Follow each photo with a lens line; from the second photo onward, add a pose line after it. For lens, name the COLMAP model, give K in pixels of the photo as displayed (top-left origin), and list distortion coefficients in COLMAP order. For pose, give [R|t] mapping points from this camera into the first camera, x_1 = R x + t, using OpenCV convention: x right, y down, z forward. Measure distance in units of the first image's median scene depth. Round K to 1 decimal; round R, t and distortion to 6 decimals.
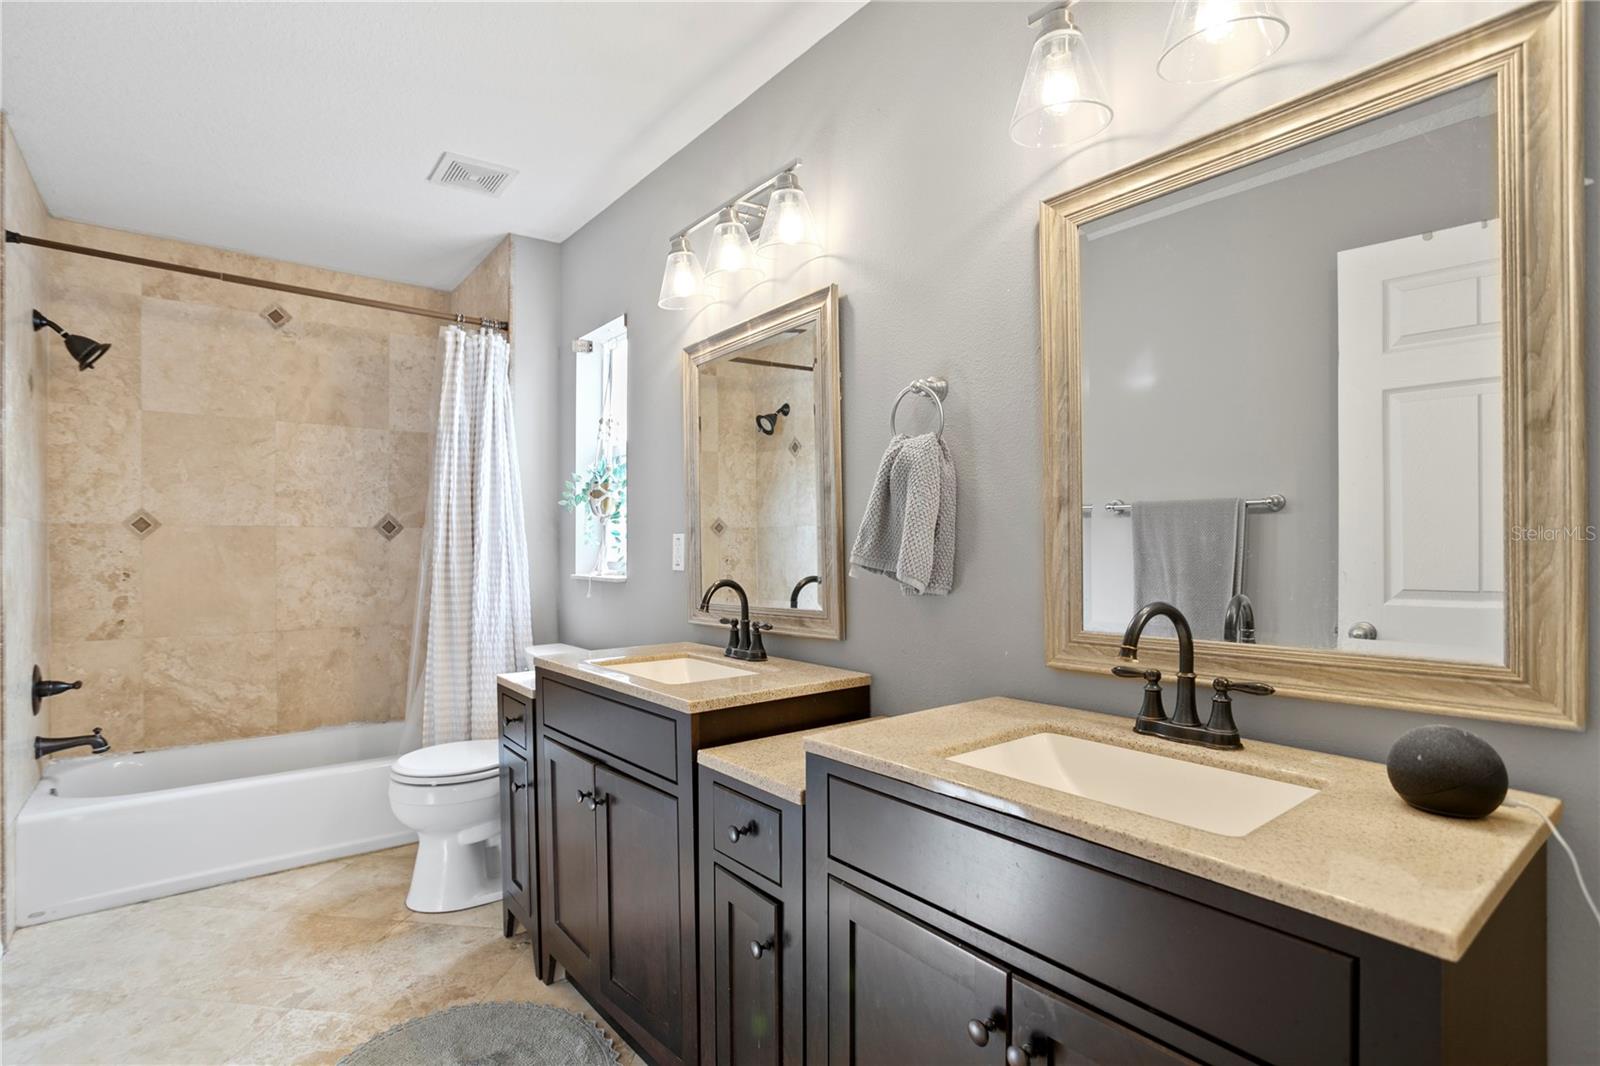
lens RADIAL K [[767.8, 0, 795.8], [0, 767.8, 541.5], [0, 0, 1]] dist [-0.032883, 0.013720]
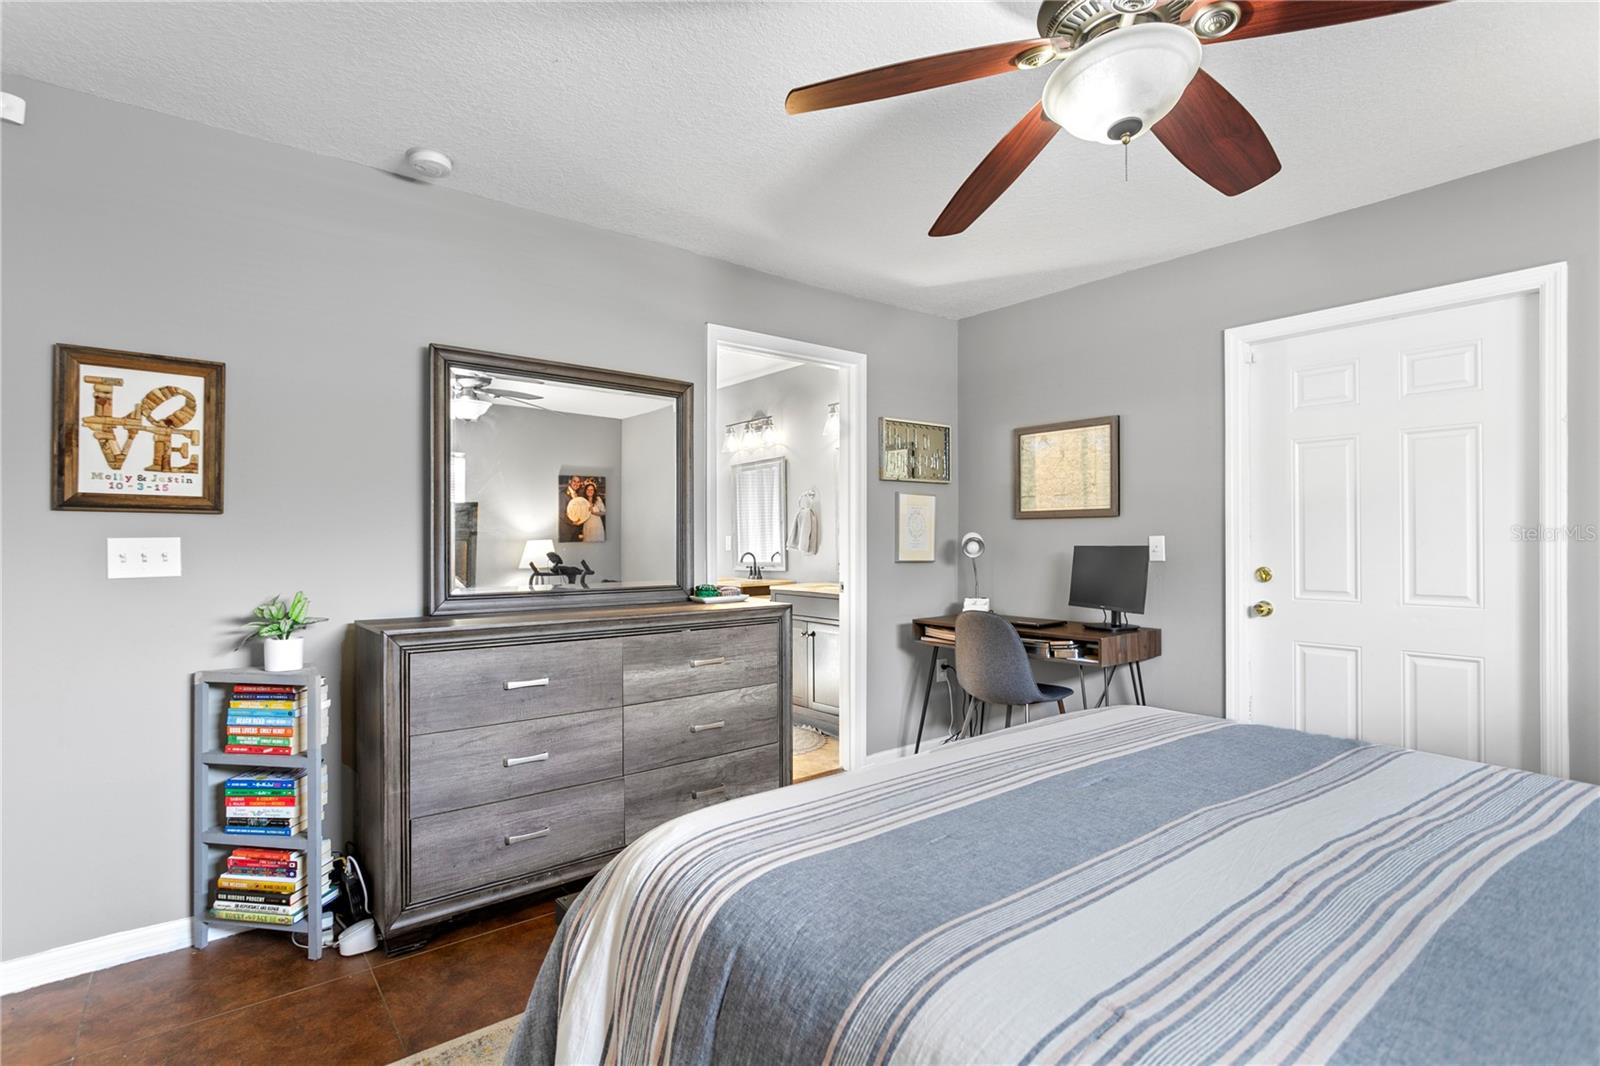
lens RADIAL K [[767.8, 0, 800.9], [0, 767.8, 532.5], [0, 0, 1]] dist [-0.032883, 0.013720]
pose [[0.999898, -0.004943, -0.013378, 0.152741], [0.004930, 0.999987, -0.001027, -0.022473], [0.013383, 0.000960, 0.999910, -1.974787]]
